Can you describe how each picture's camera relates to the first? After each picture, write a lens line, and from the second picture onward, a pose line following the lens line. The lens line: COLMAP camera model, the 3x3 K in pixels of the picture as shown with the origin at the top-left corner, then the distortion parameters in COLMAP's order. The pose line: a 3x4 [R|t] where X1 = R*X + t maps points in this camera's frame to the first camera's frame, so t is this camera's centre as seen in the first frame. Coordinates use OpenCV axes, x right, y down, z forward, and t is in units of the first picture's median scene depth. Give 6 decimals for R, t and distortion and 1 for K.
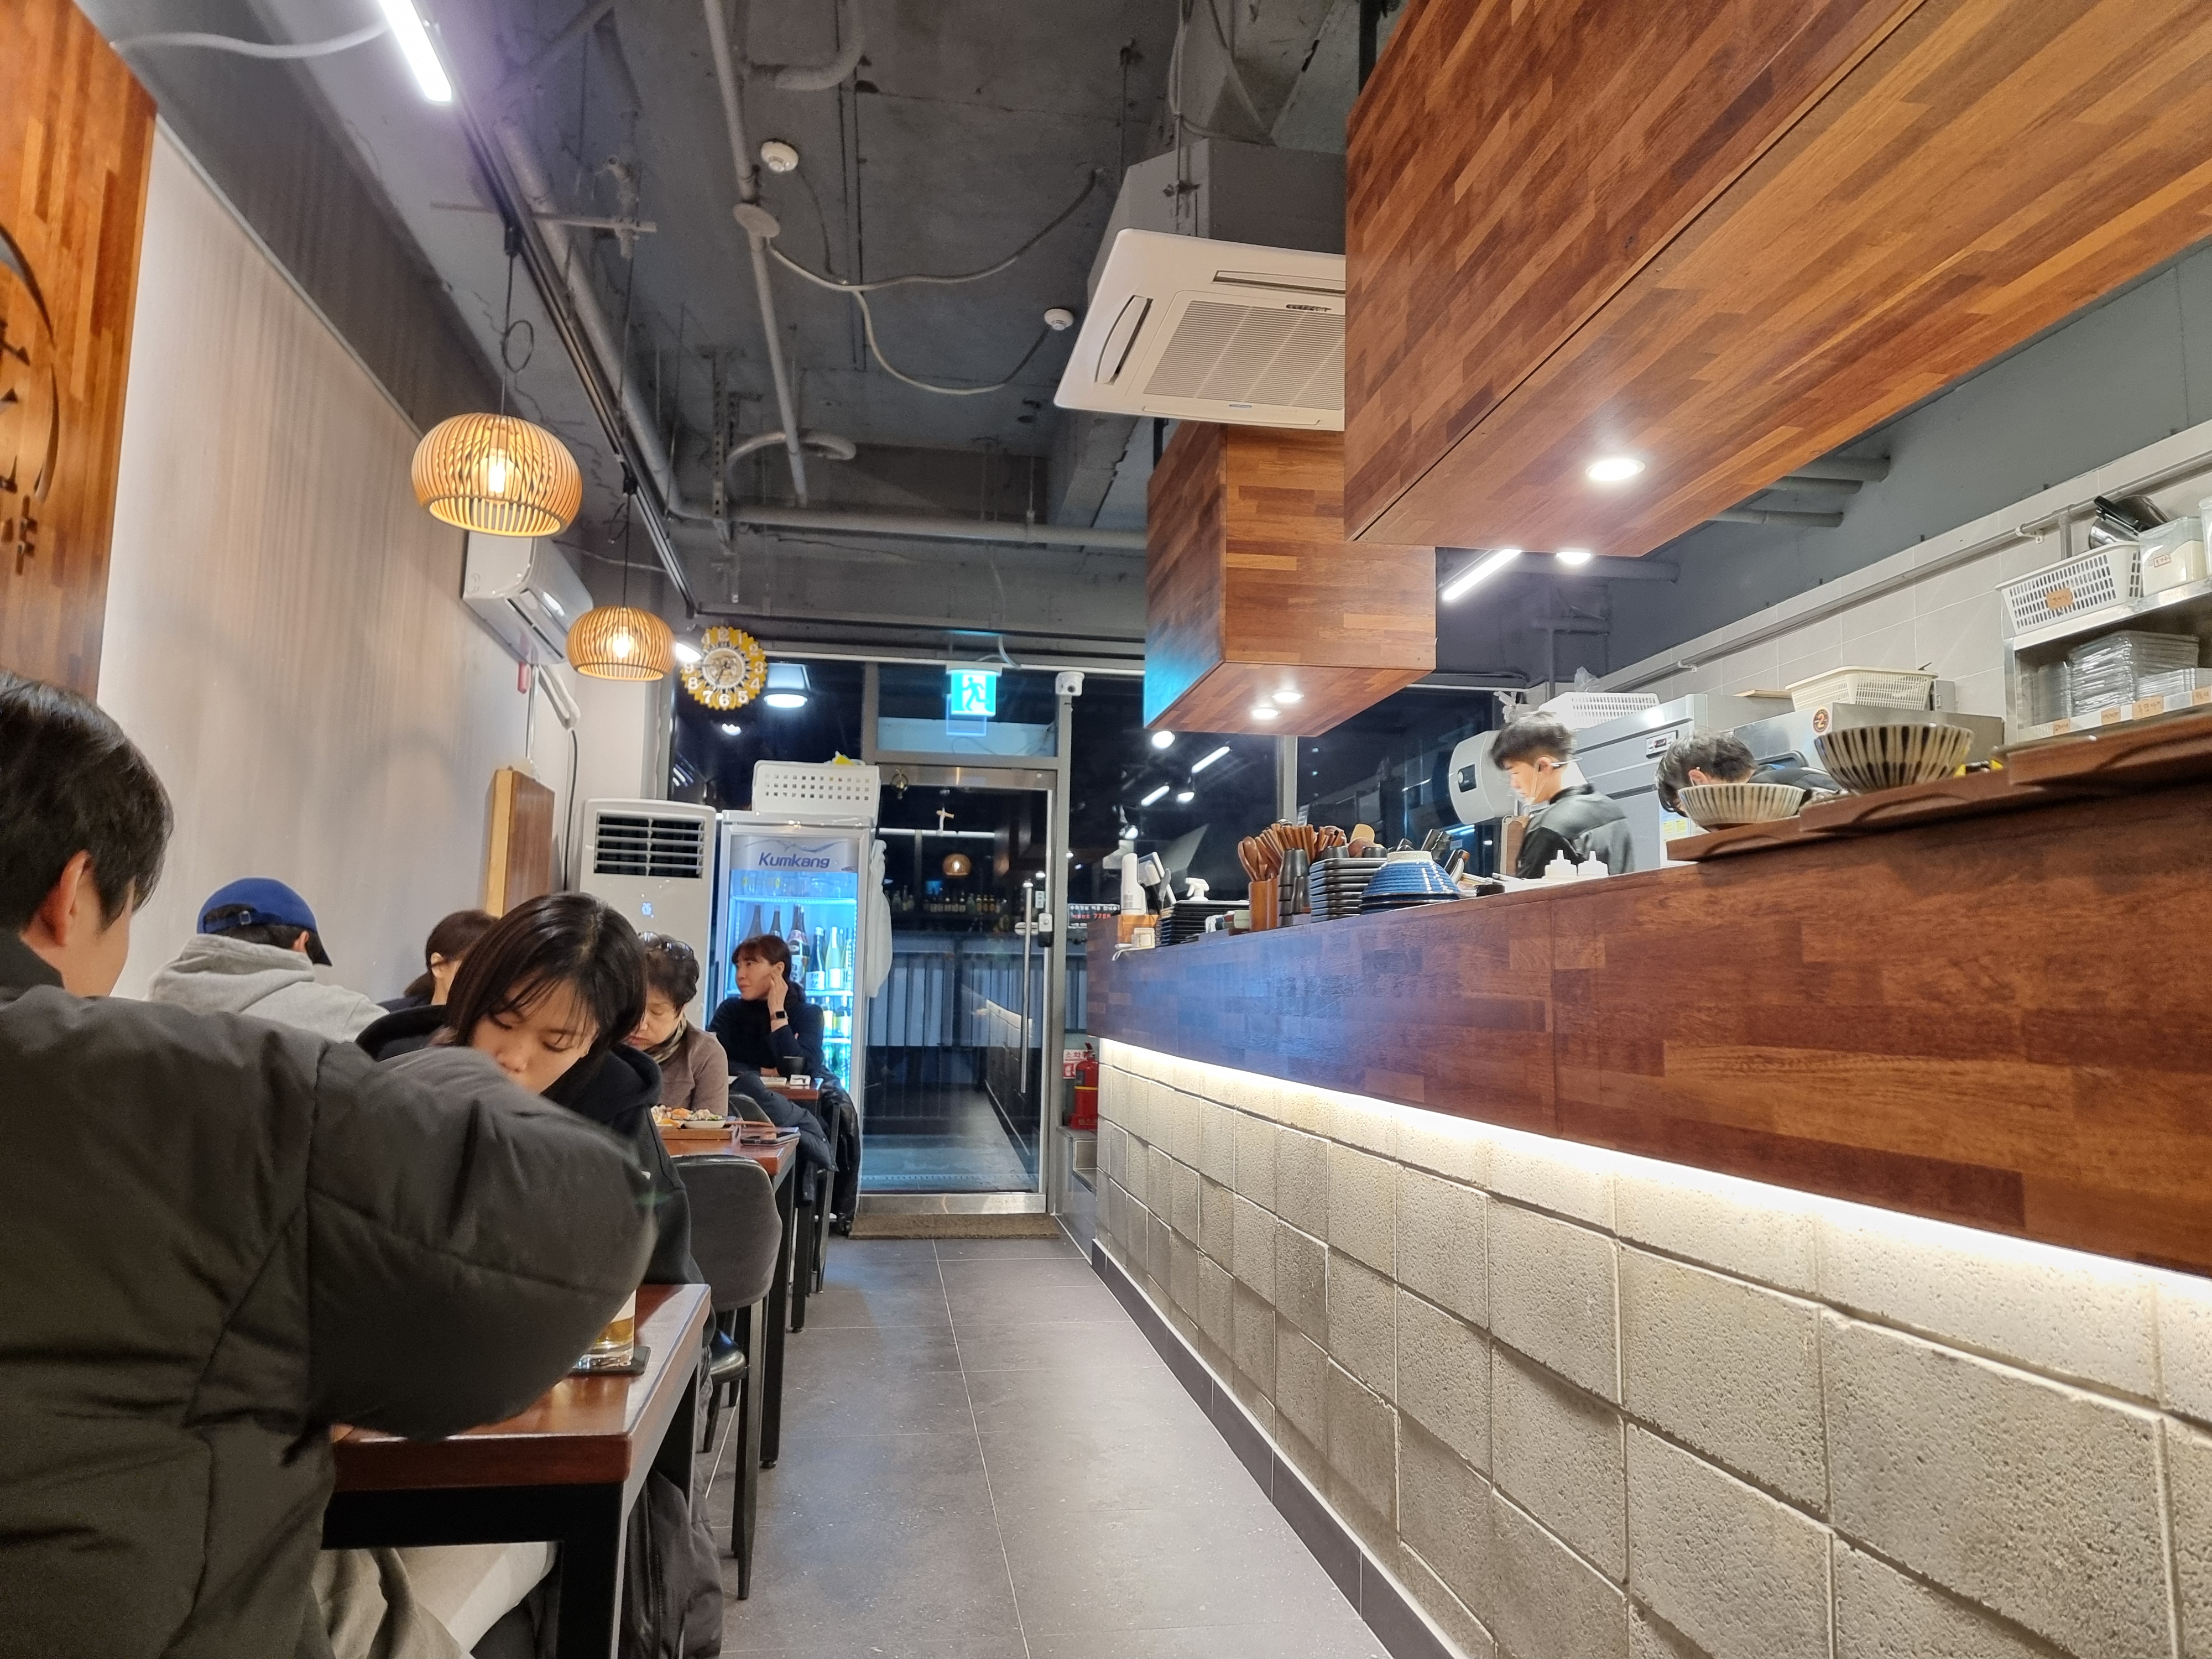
lens RADIAL K [[1552.3, 0, 1106.0], [0, 1552.3, 829.5], [0, 0, 1]] dist [0.096769, -0.087410]
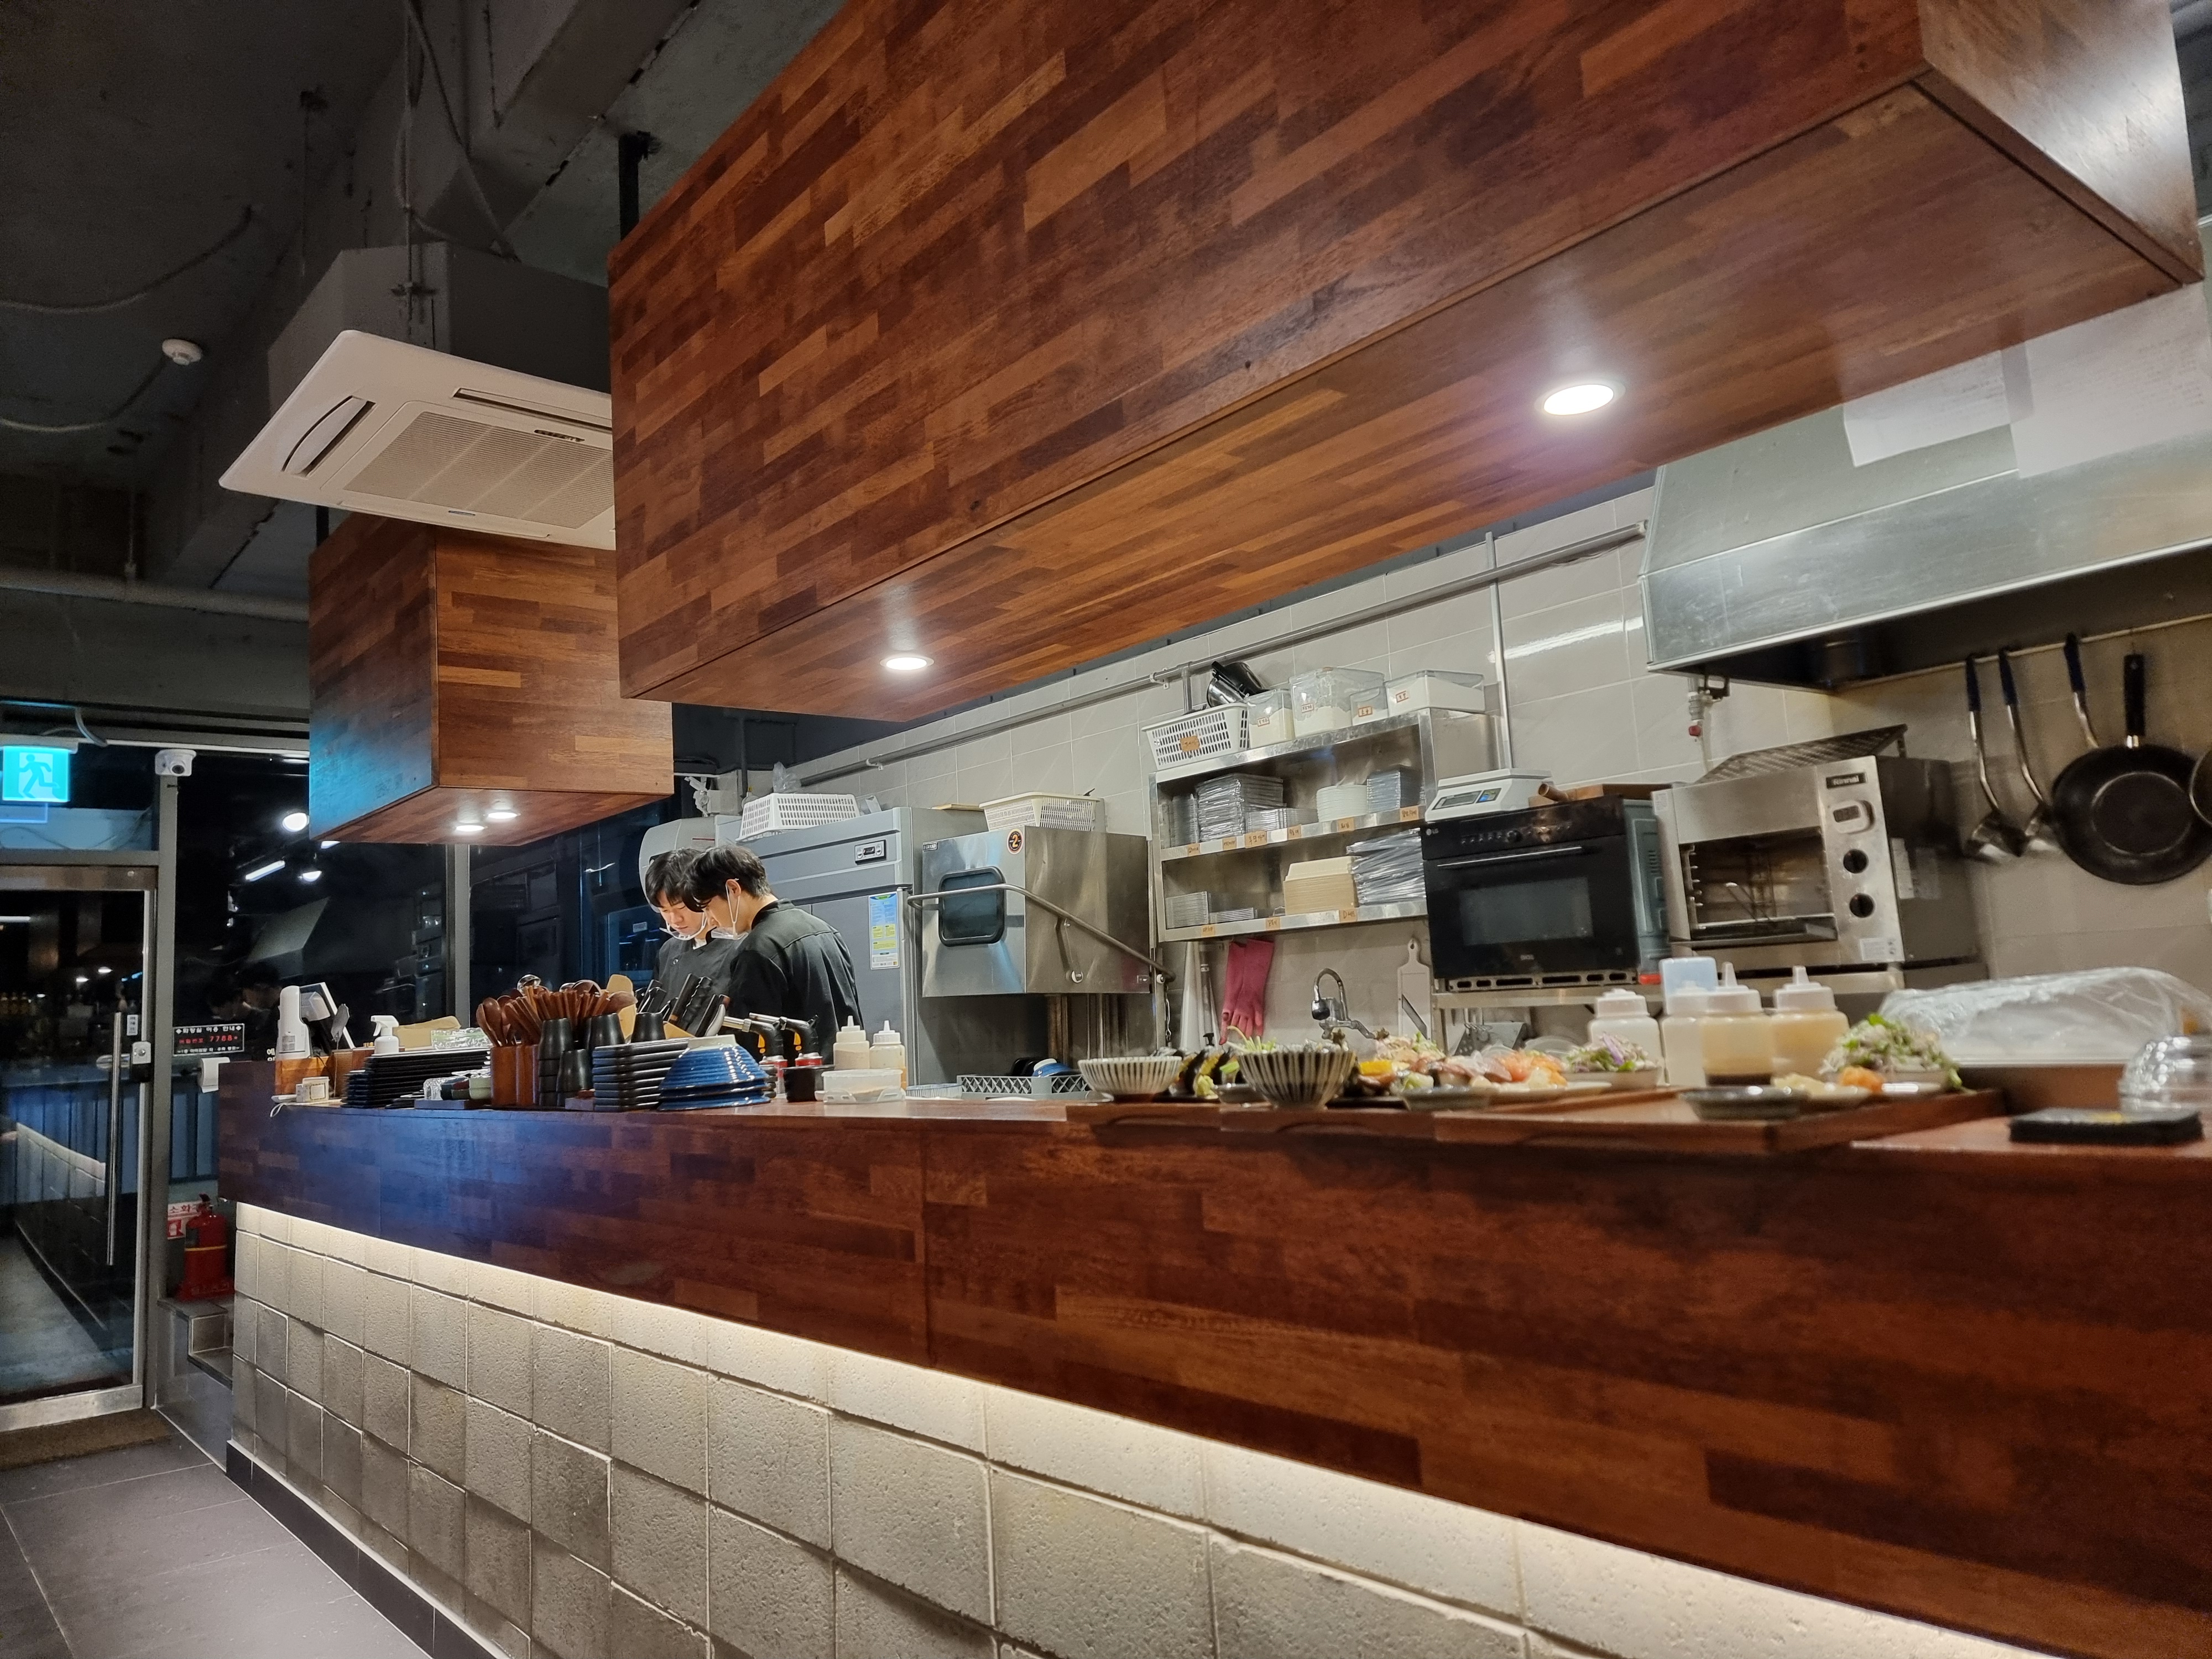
lens RADIAL K [[1552.3, 0, 1106.0], [0, 1552.3, 829.5], [0, 0, 1]] dist [0.096769, -0.087410]
pose [[0.855673, -0.005878, 0.517483, -0.106158], [0.016754, 0.999726, -0.016348, -0.102276], [-0.517245, 0.022658, 0.855537, 0.044768]]
